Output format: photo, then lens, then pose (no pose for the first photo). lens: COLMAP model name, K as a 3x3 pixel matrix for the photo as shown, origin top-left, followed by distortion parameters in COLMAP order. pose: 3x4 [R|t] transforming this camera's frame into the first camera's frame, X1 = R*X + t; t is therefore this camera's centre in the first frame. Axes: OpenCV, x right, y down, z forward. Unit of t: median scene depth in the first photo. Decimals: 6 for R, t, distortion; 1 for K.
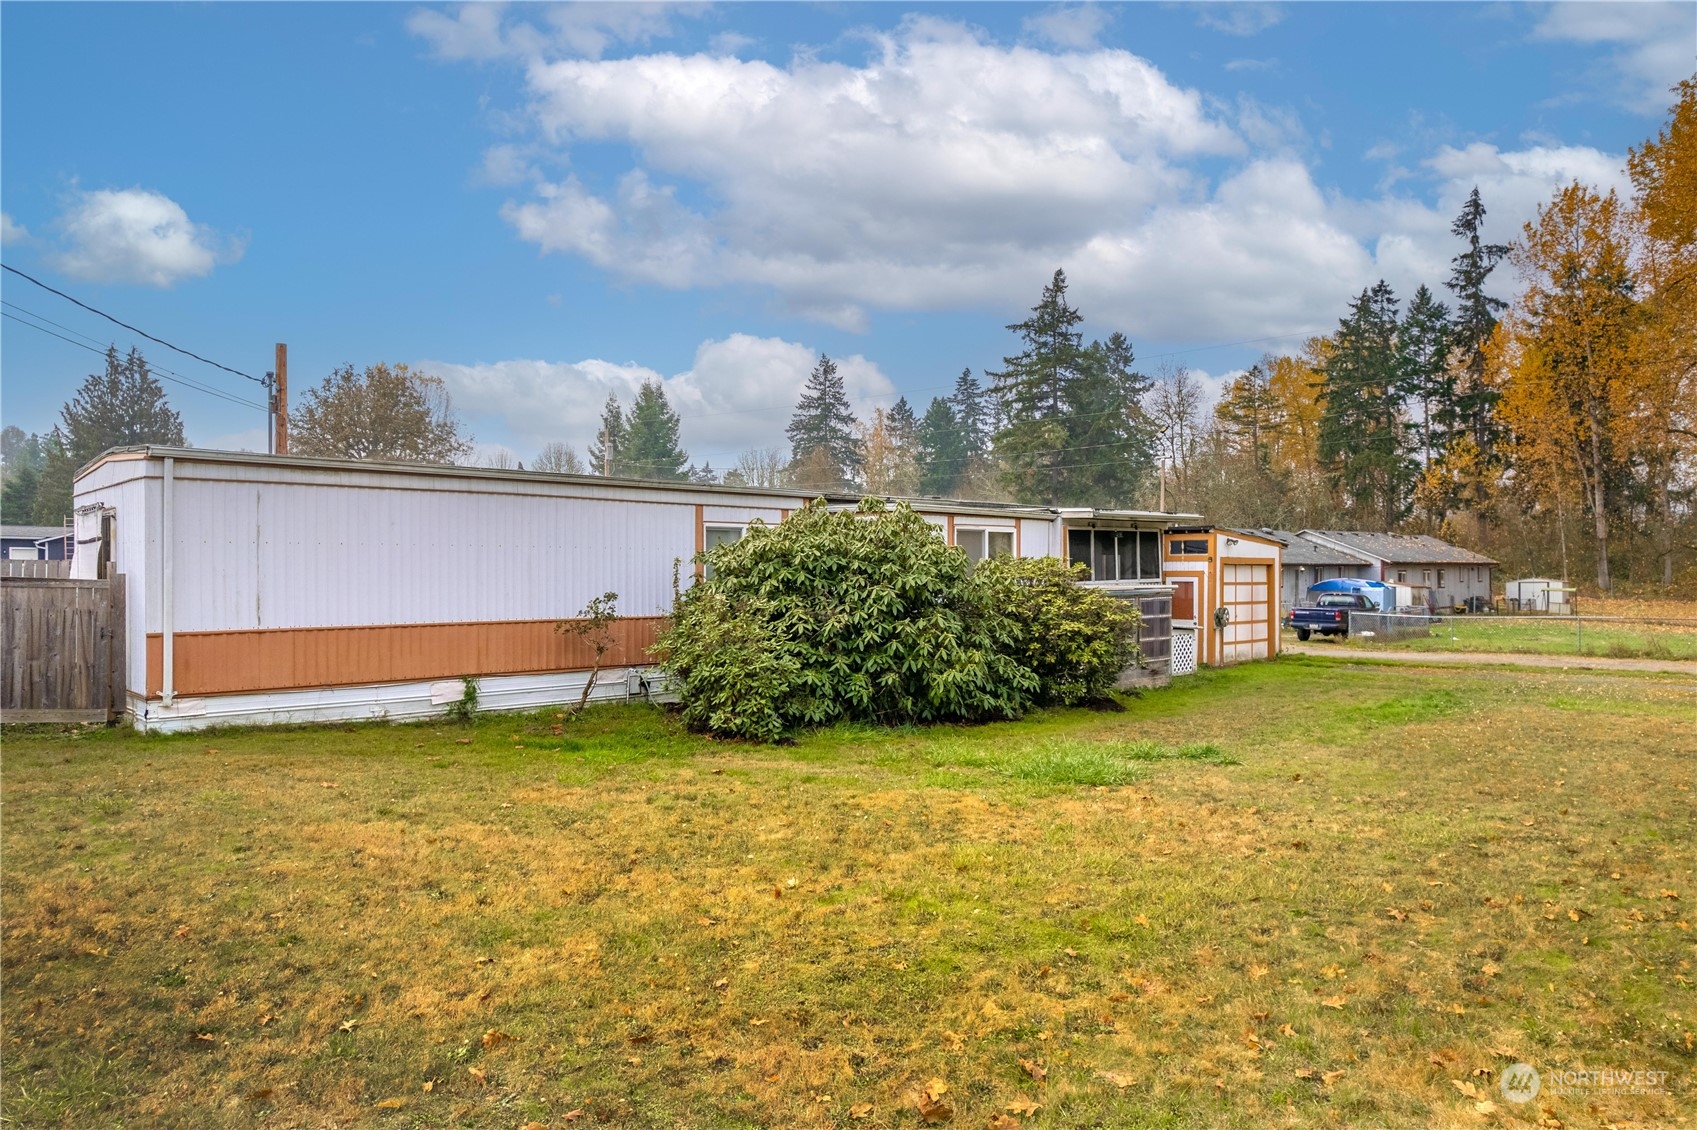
lens RADIAL K [[1099.7, 0, 848.5], [0, 1099.7, 565.0], [0, 0, 1]] dist [-0.050206, 0.002573]
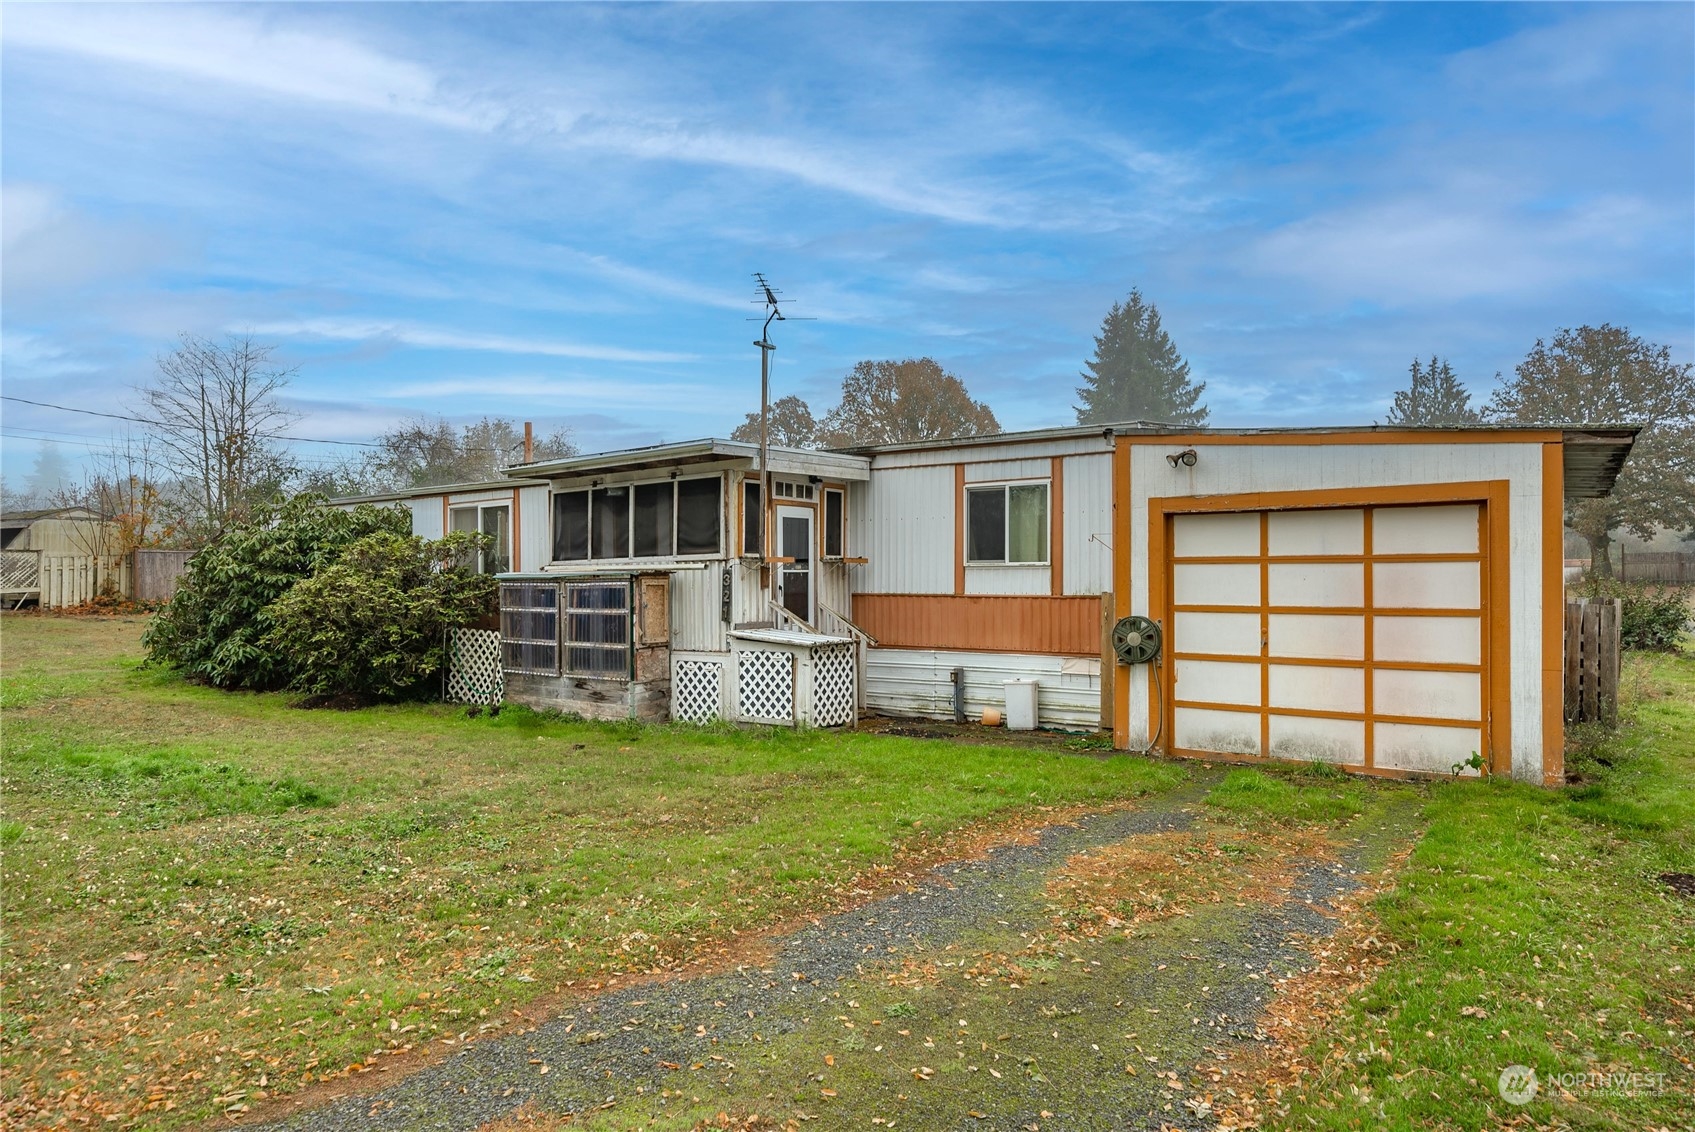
lens RADIAL K [[1036.1, 0, 847.5], [0, 1036.1, 566.0], [0, 0, 1]] dist [0.005730, 0.000050]
pose [[0.169001, -0.014897, -0.985503, 0.187665], [0.011728, 0.999845, -0.013103, 0.006009], [0.985546, -0.009343, 0.169150, 0.212452]]
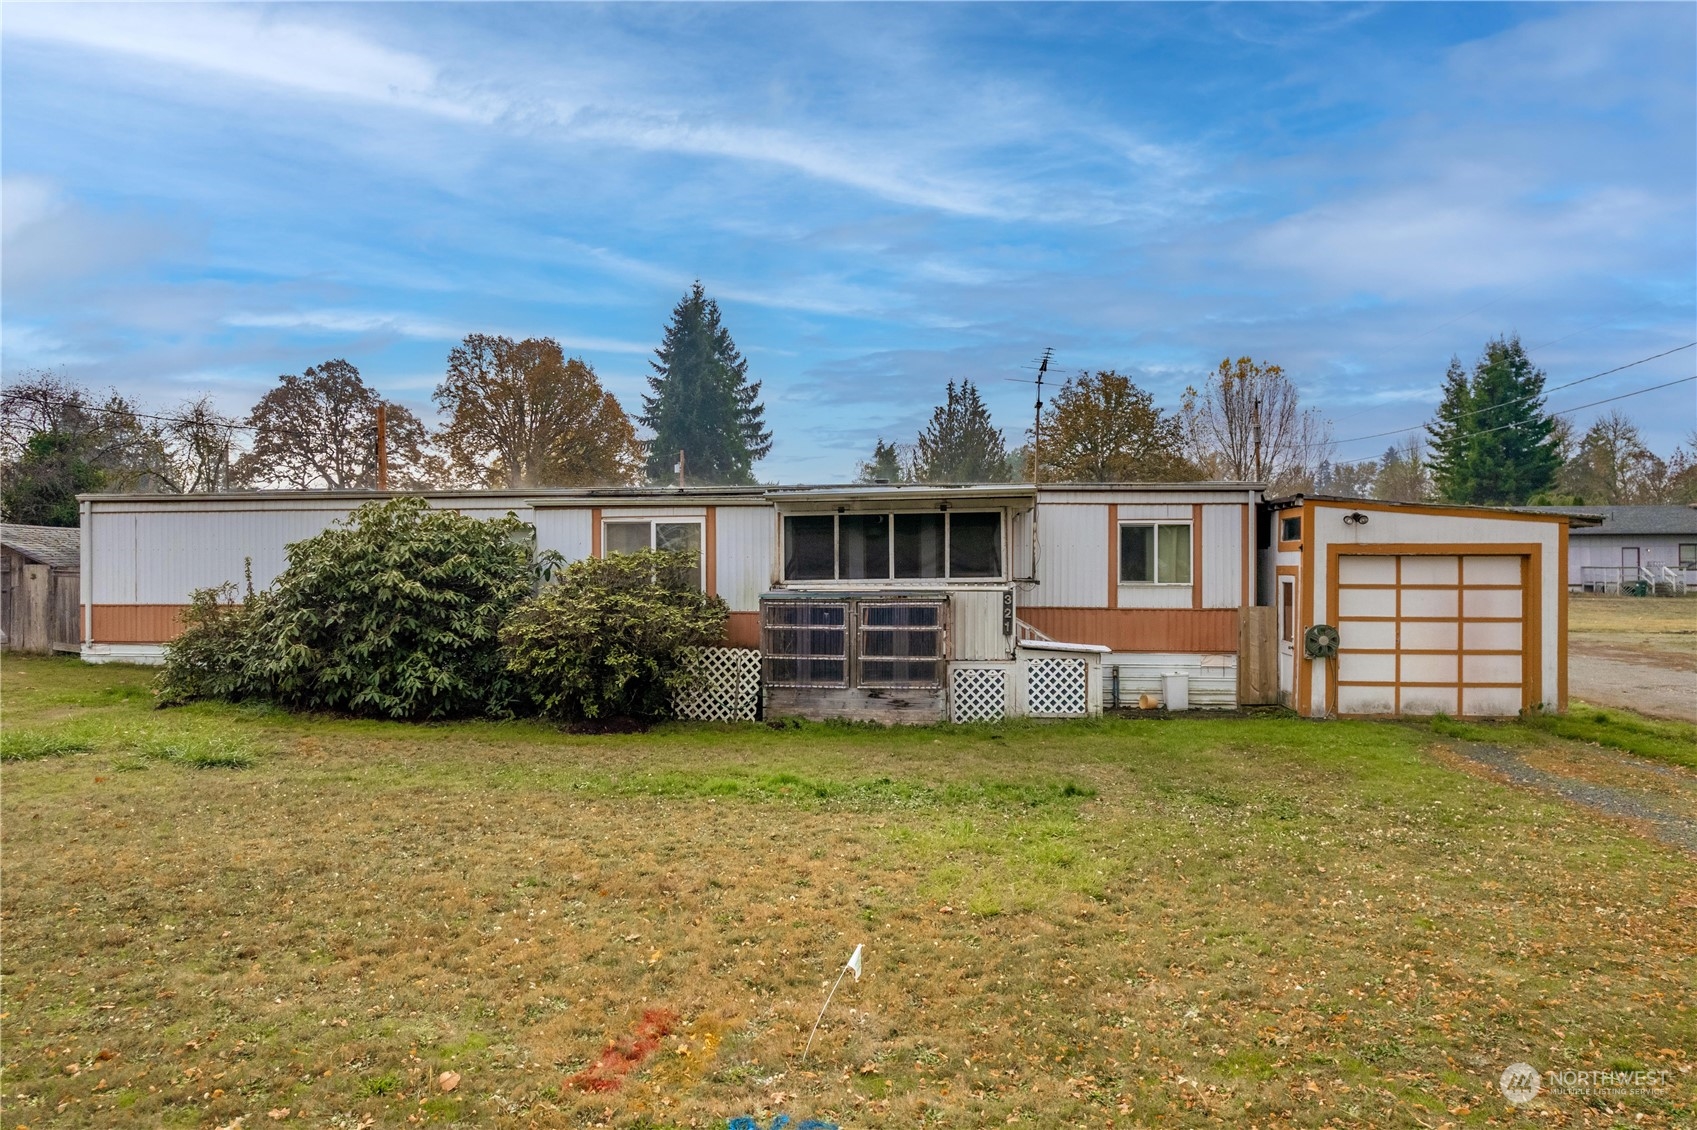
lens RADIAL K [[1099.7, 0, 848.5], [0, 1099.7, 565.0], [0, 0, 1]] dist [-0.050206, 0.002573]
pose [[0.624906, -0.001386, -0.780699, 0.170593], [0.005874, 0.999978, 0.002926, 0.000367], [0.780678, -0.006414, 0.624901, 0.103703]]
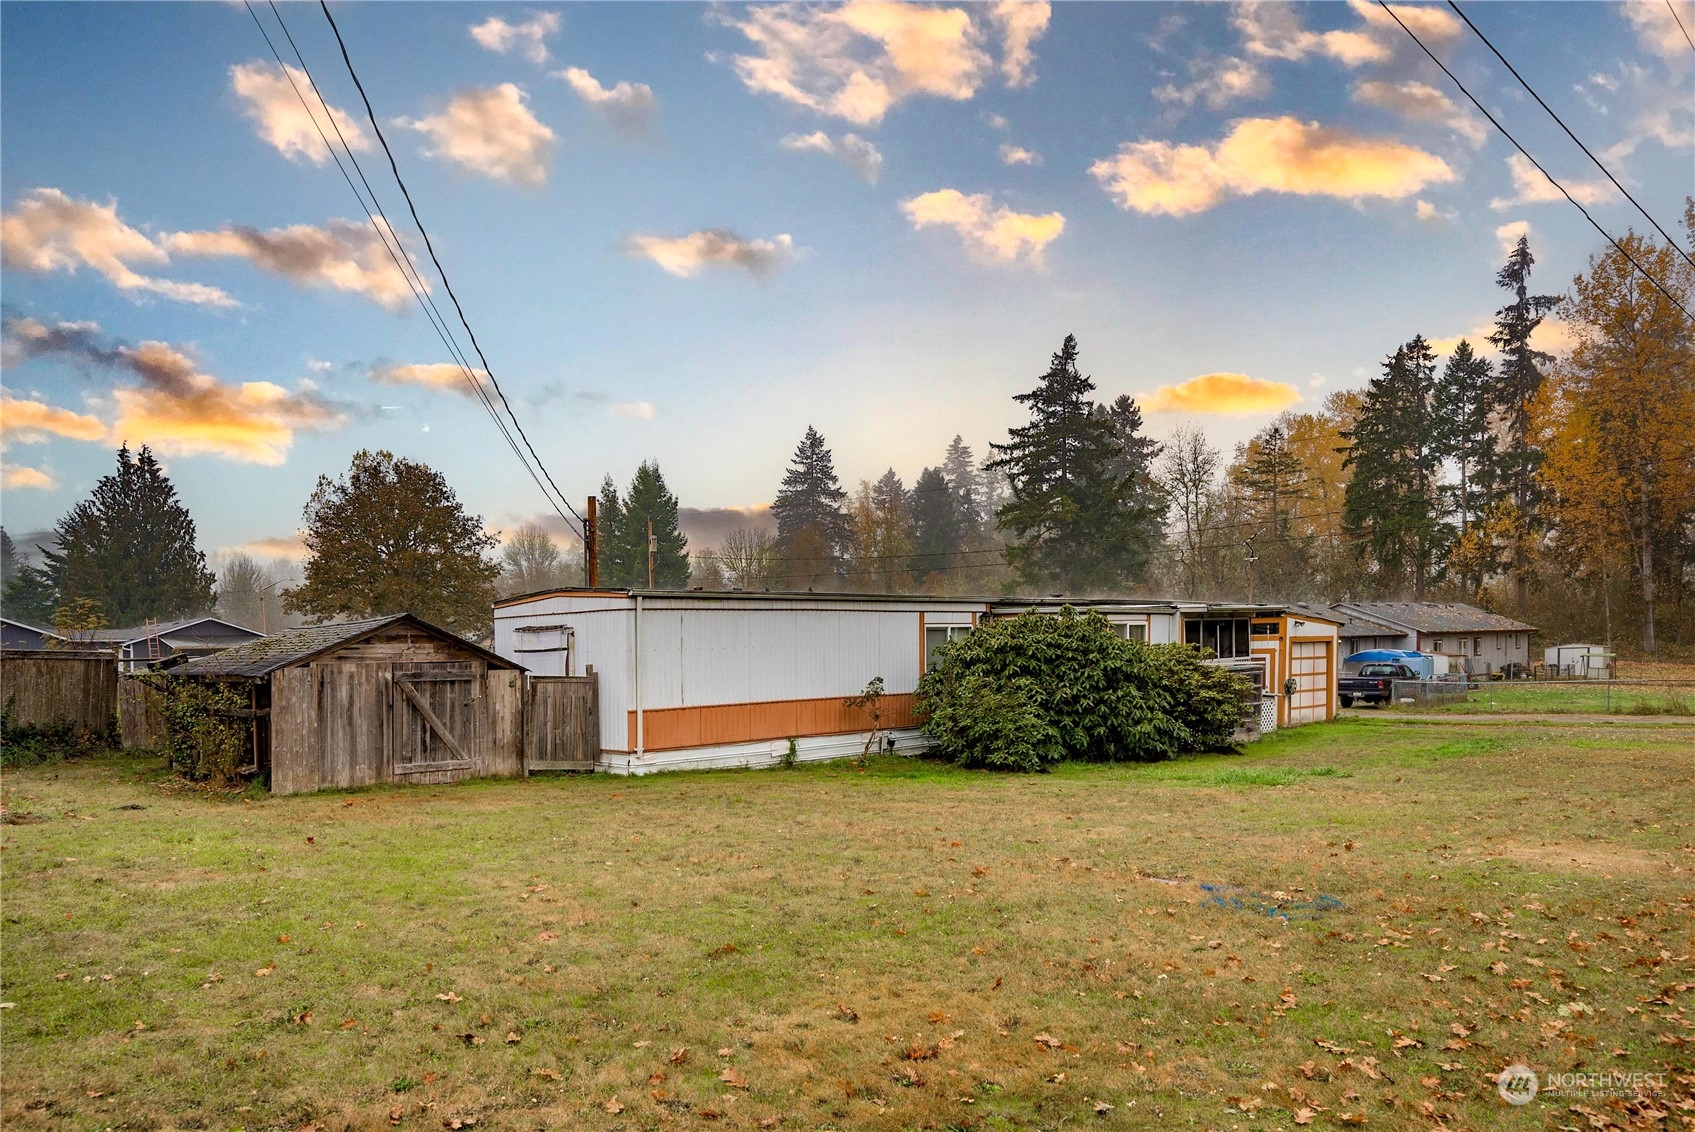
lens RADIAL K [[1096.8, 0, 788.0], [0, 1096.8, 729.4], [0, 0, 1]] dist [0.018311, -0.038992]
pose [[0.998115, -0.019885, -0.058064, -0.038594], [0.024224, 0.996889, 0.075009, -0.002624], [0.056392, -0.076274, 0.995491, -0.065378]]
